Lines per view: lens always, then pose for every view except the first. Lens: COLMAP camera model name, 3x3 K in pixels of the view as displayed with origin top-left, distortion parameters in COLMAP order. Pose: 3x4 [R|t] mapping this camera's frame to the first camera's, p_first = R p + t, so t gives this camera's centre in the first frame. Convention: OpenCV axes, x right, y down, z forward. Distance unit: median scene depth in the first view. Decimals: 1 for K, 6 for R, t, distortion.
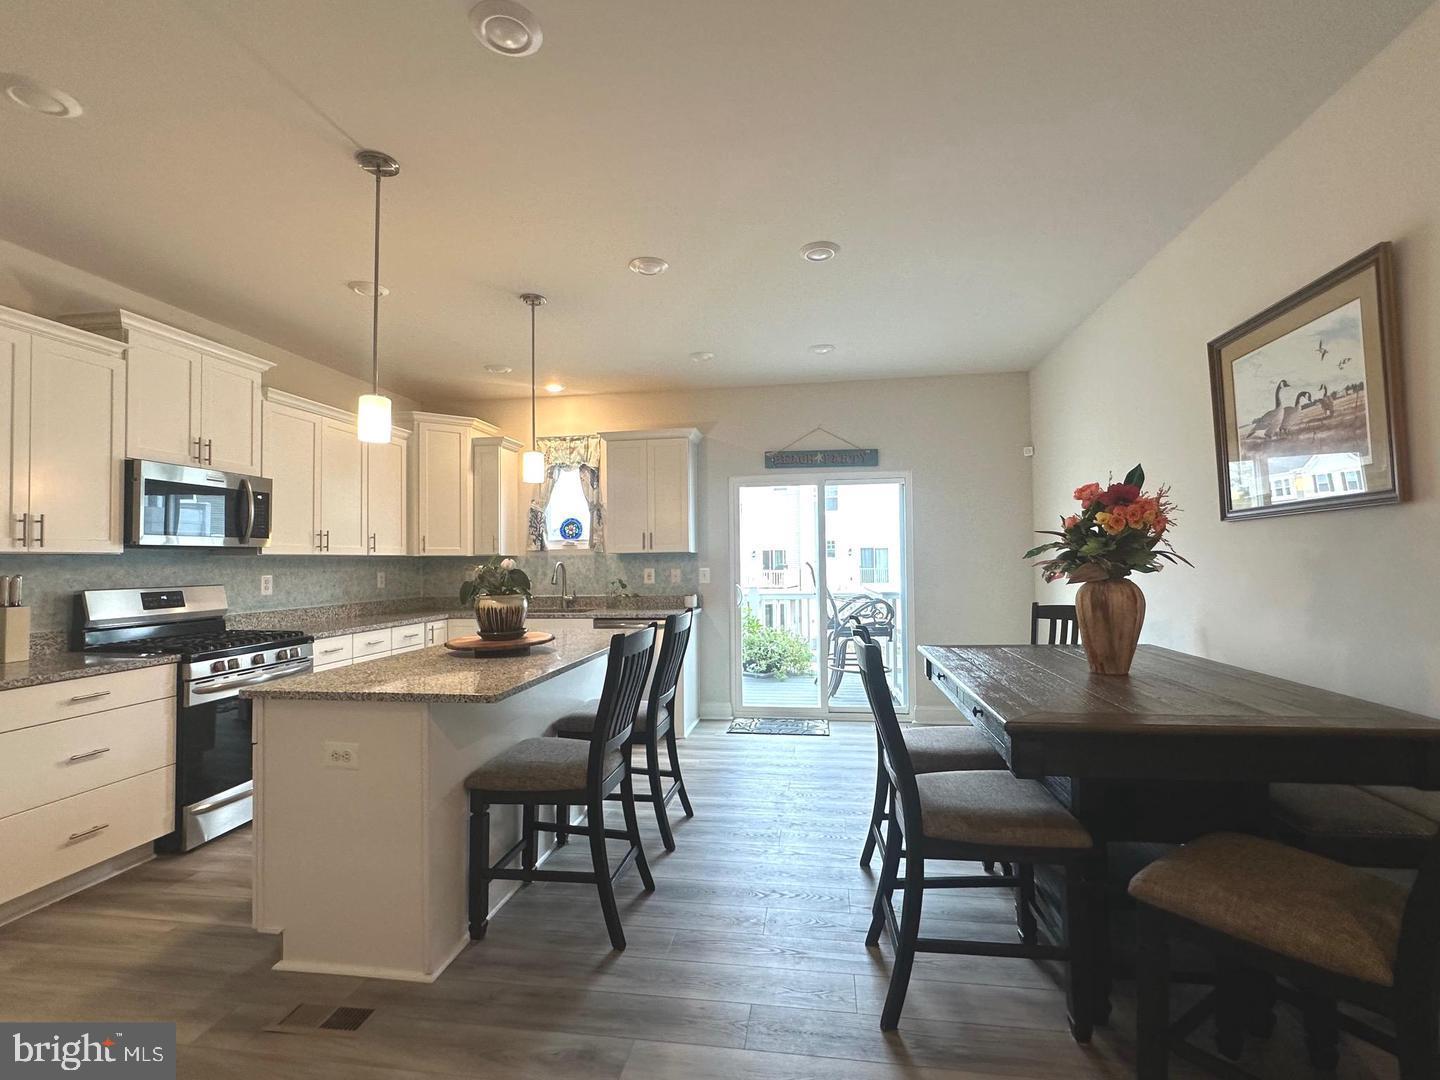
lens RADIAL K [[691.5, 0, 720.4], [0, 691.5, 539.2], [0, 0, 1]] dist [-0.016001, 0.000838]
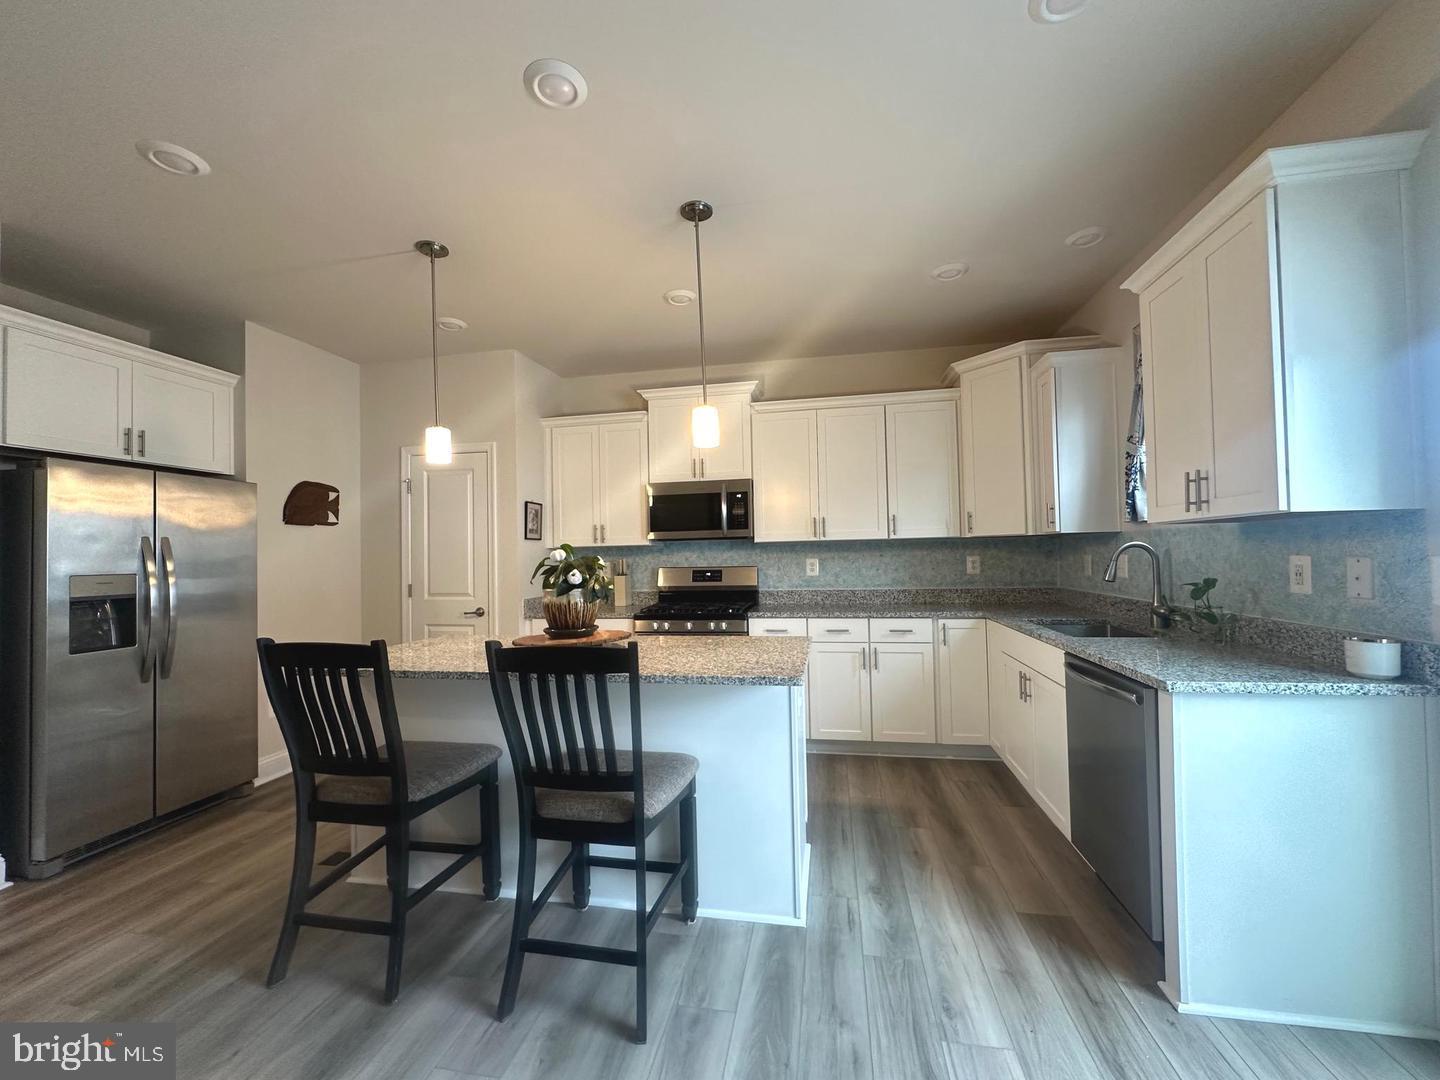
lens RADIAL K [[572.3, 0, 709.7], [0, 572.3, 541.4], [0, 0, 1]] dist [-0.003743, 0.001338]
pose [[-0.056234, -0.010875, -0.998358, 0.474391], [0.051334, 0.998587, -0.013769, 0.042512], [0.997097, -0.052024, -0.055596, 1.351647]]
